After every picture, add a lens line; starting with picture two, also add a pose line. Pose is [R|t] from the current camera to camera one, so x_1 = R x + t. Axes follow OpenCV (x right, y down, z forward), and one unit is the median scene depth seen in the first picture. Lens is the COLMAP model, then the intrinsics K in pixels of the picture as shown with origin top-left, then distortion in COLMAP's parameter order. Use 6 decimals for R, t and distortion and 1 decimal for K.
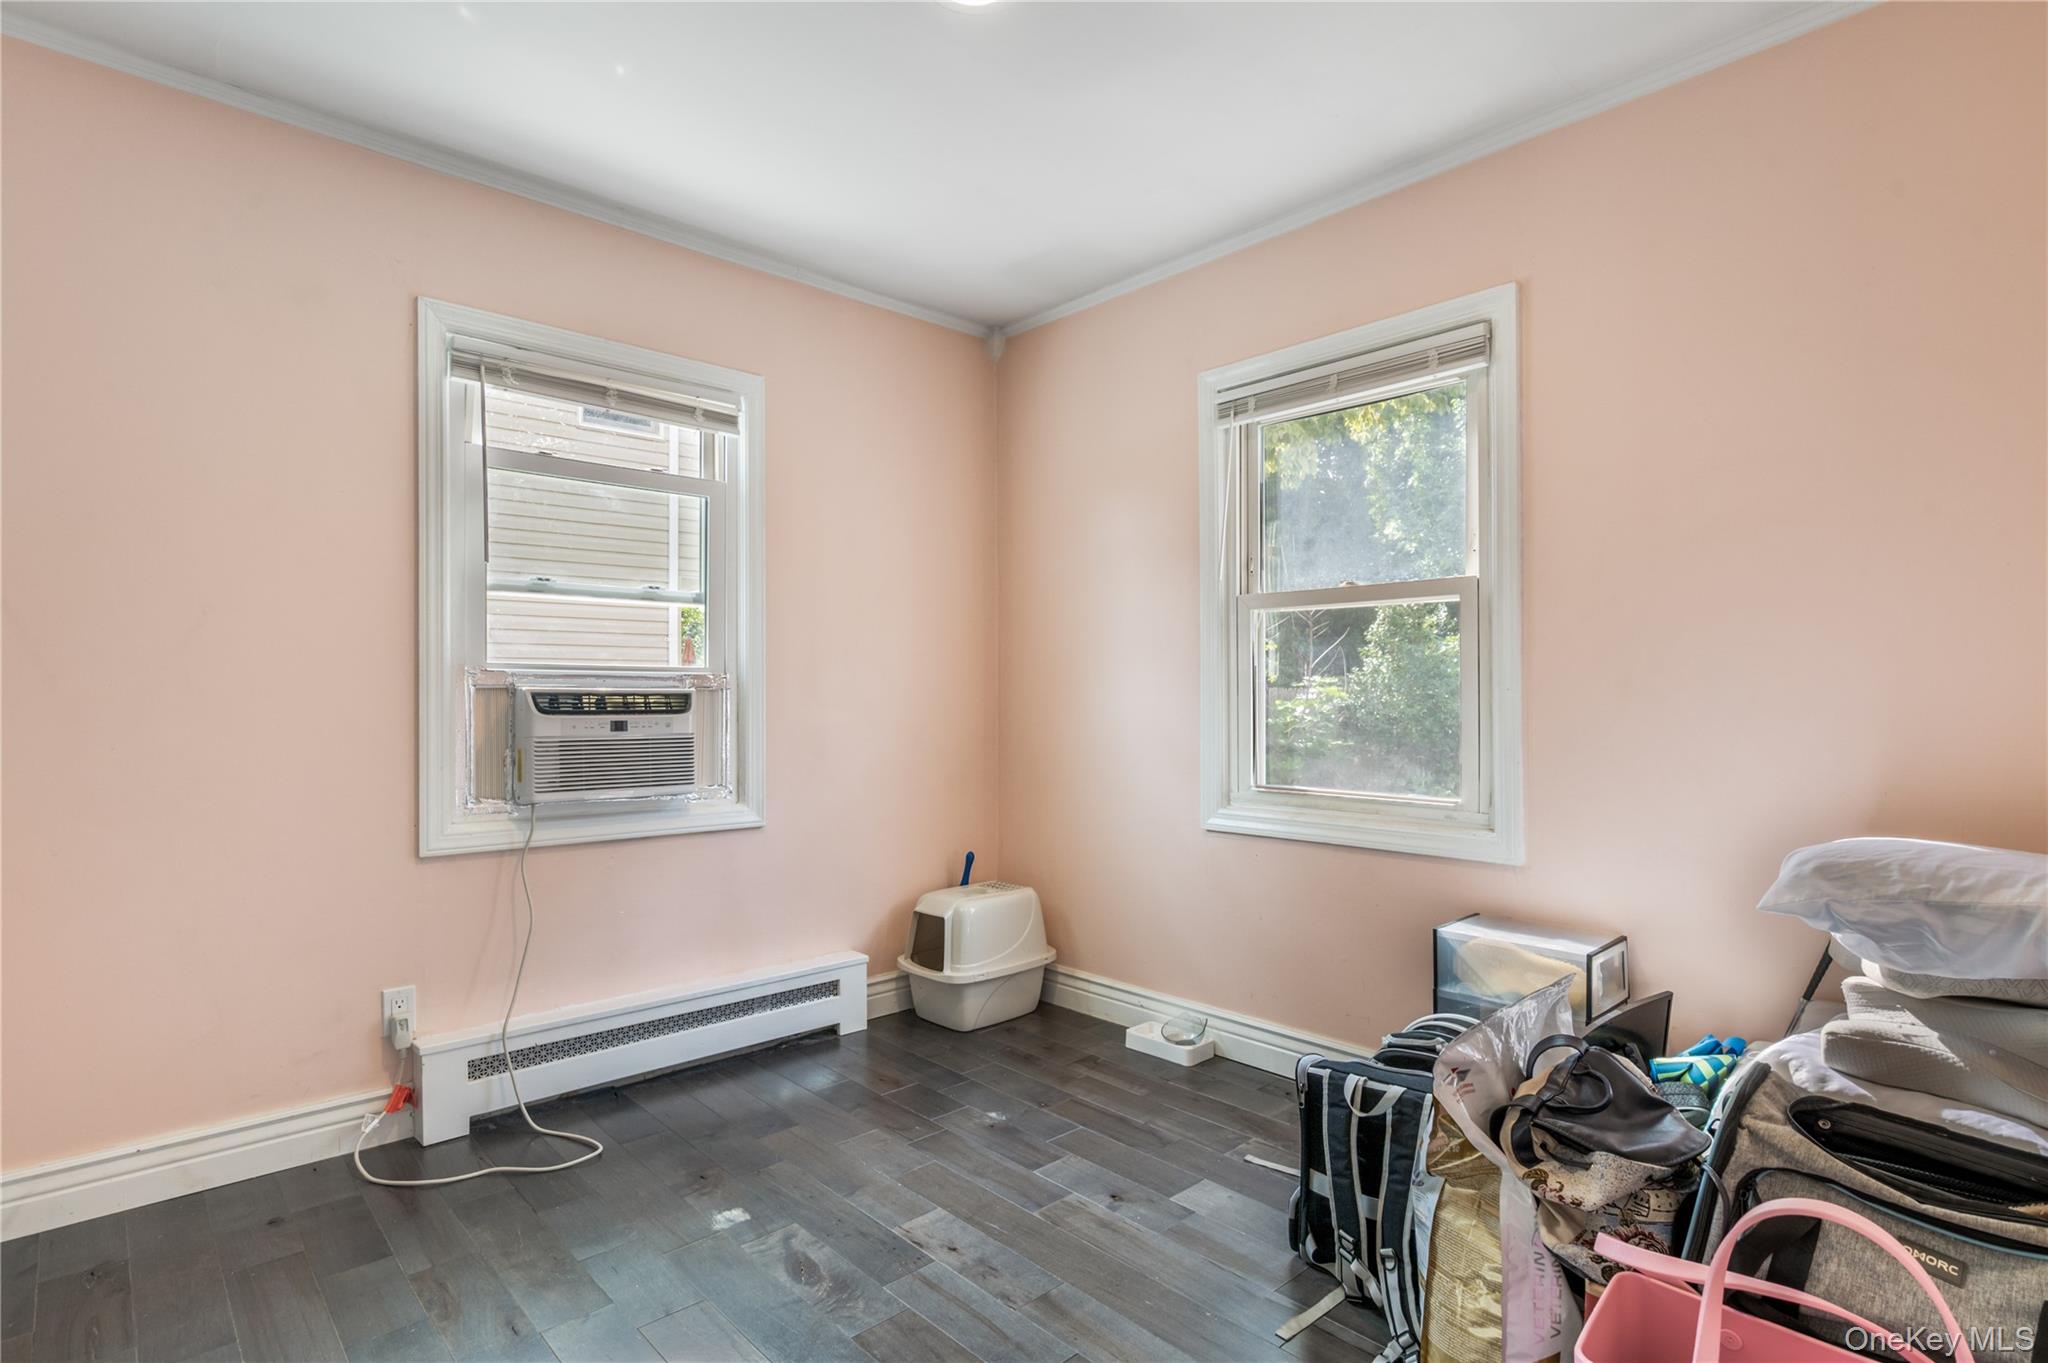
lens RADIAL K [[1022.2, 0, 1017.8], [0, 1022.2, 688.2], [0, 0, 1]] dist [-0.003110, -0.000194]
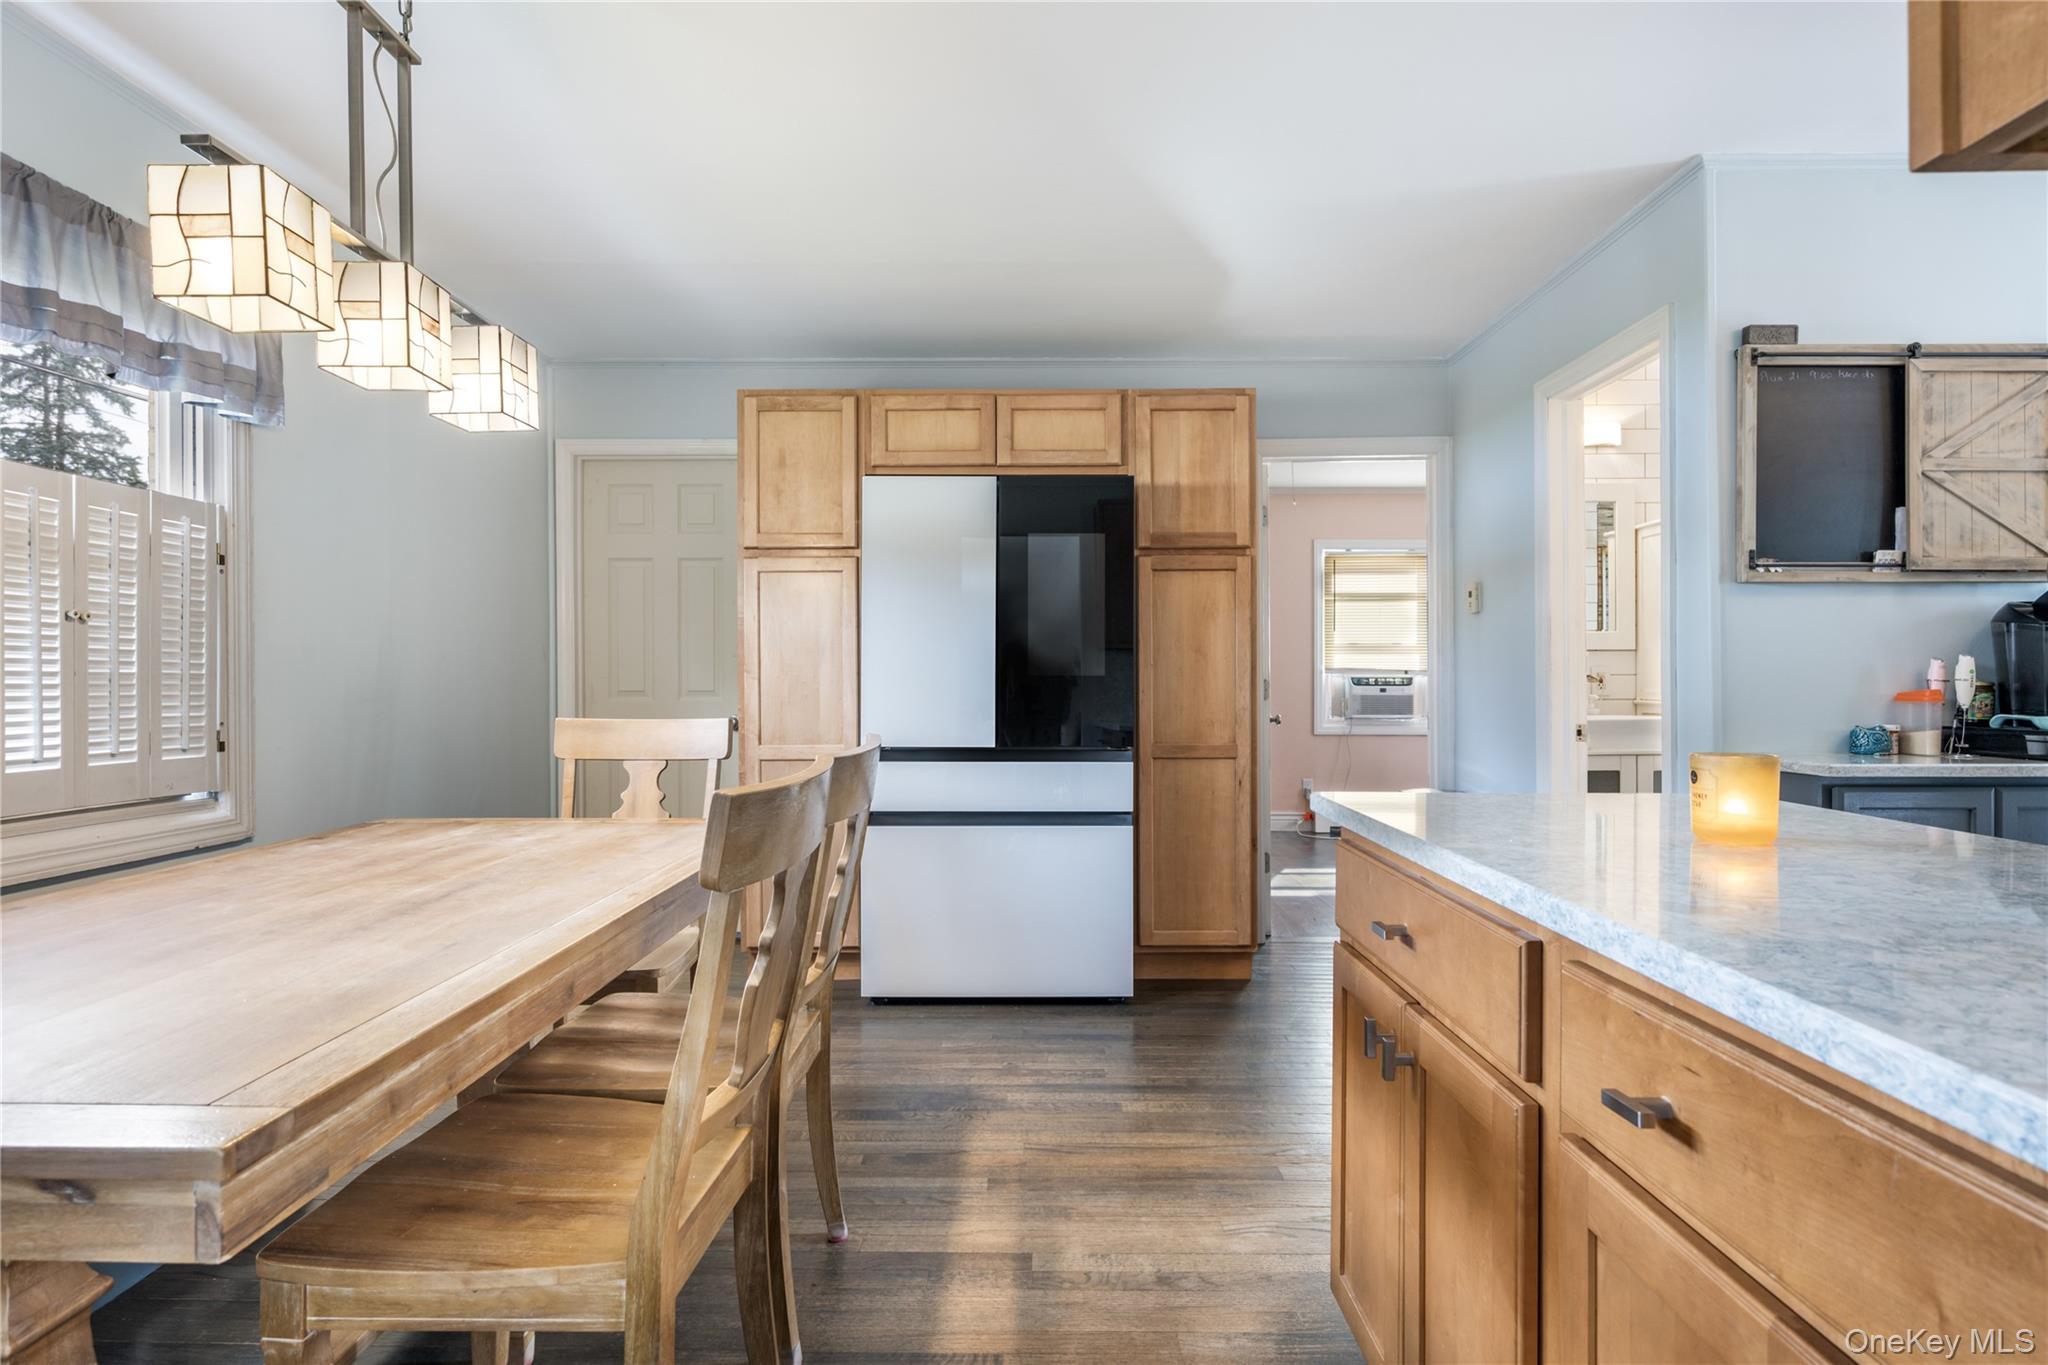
lens RADIAL K [[1043.4, 0, 1018.8], [0, 1043.4, 680.4], [0, 0, 1]] dist [-0.000277, -0.000858]
pose [[0.732670, 0.001449, -0.680583, 0.704433], [0.004097, 0.999970, 0.006540, -0.007471], [0.680572, -0.007580, 0.732642, -1.502181]]
